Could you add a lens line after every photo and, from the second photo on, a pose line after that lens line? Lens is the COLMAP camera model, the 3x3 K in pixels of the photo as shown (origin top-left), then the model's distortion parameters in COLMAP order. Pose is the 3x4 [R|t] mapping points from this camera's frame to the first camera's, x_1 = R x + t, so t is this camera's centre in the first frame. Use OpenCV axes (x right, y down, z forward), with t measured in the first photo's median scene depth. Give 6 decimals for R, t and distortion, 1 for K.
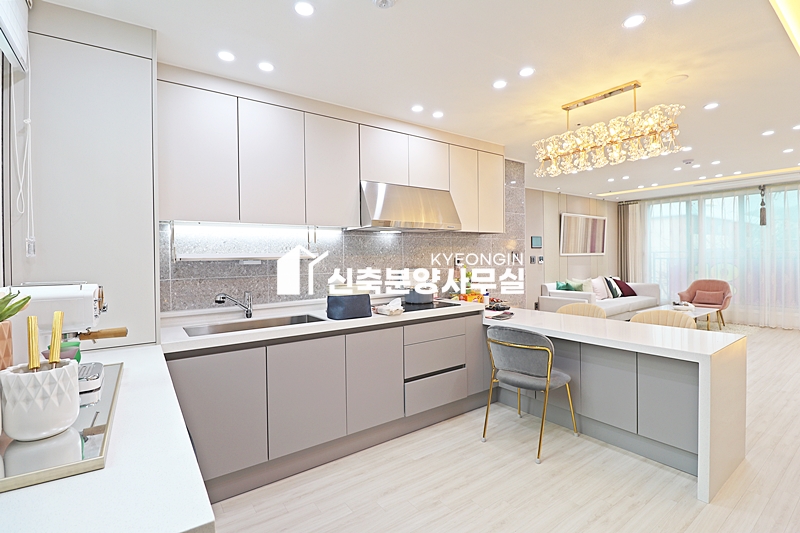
lens RADIAL K [[370.3, 0, 398.5], [0, 370.3, 257.0], [0, 0, 1]] dist [-0.001792, -0.011262]
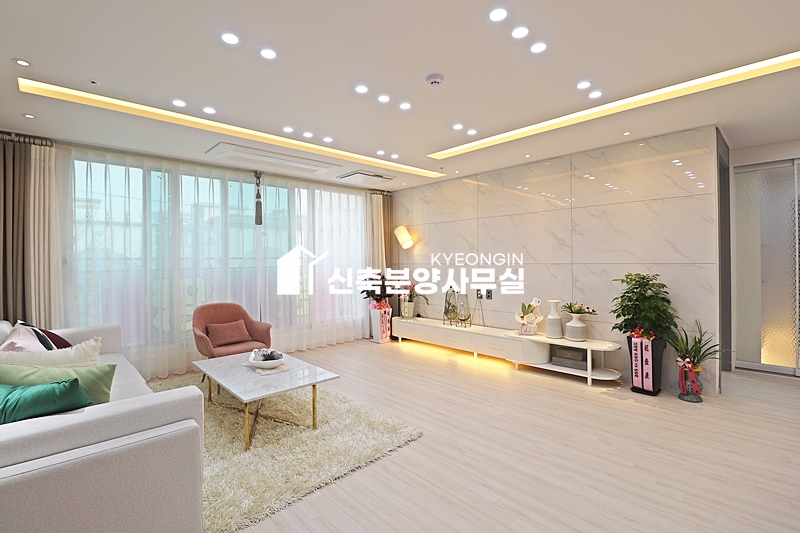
lens RADIAL K [[370.3, 0, 398.5], [0, 370.3, 257.0], [0, 0, 1]] dist [-0.001792, -0.011262]
pose [[-0.147399, 0.025653, 0.988744, 0.466947], [0.016284, 0.999591, -0.023507, 0.007692], [-0.988943, 0.012636, -0.147757, 1.934830]]
